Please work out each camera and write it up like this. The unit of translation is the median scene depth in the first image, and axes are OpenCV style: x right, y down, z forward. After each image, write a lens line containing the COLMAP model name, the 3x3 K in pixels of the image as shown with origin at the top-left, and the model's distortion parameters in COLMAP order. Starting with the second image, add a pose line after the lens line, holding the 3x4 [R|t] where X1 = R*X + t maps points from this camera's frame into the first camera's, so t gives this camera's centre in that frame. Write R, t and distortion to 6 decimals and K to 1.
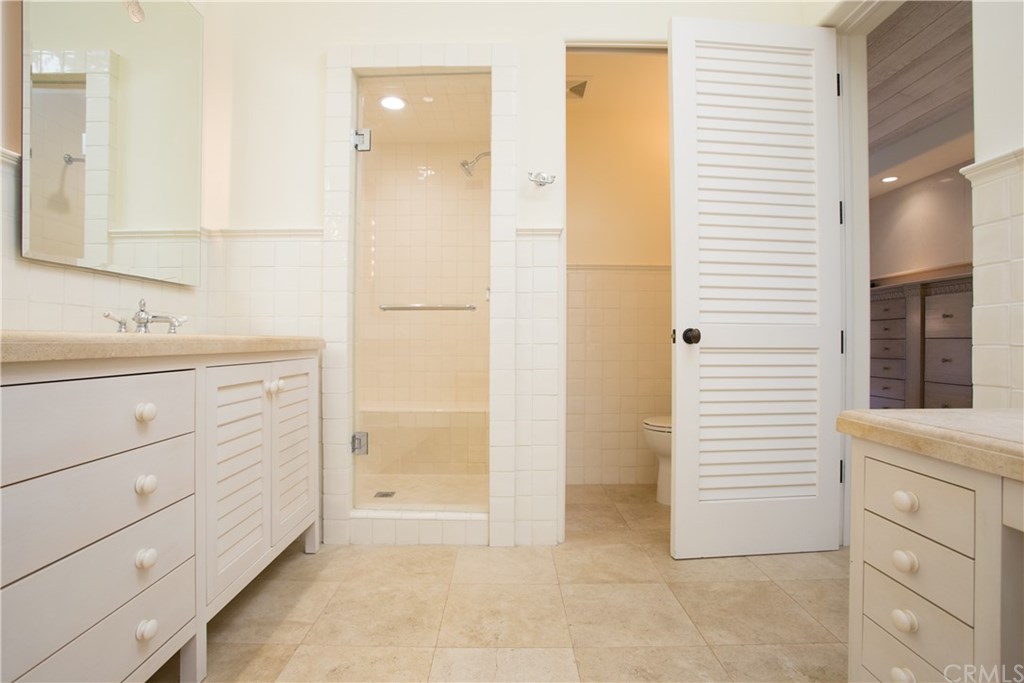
lens RADIAL K [[502.9, 0, 509.6], [0, 502.9, 341.8], [0, 0, 1]] dist [-0.048235, 0.005589]
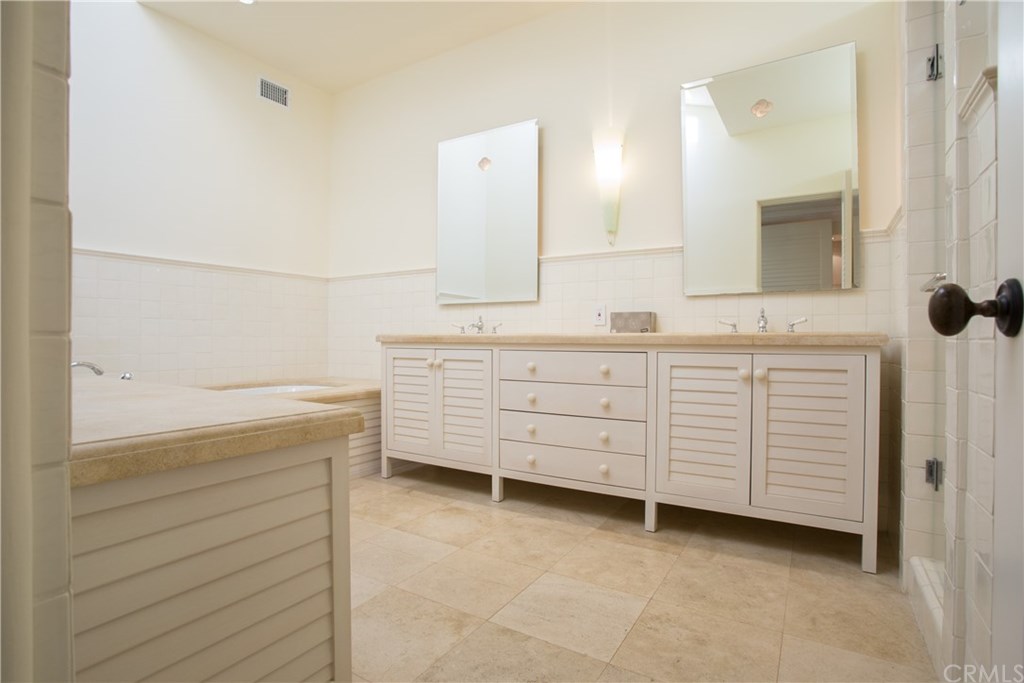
lens RADIAL K [[502.9, 0, 510.5], [0, 502.9, 343.2], [0, 0, 1]] dist [-0.048235, 0.005589]
pose [[-0.528654, 0.002066, -0.848835, 0.940996], [-0.002319, 0.999990, 0.003878, 0.012645], [0.848834, 0.004019, -0.528644, 1.238408]]
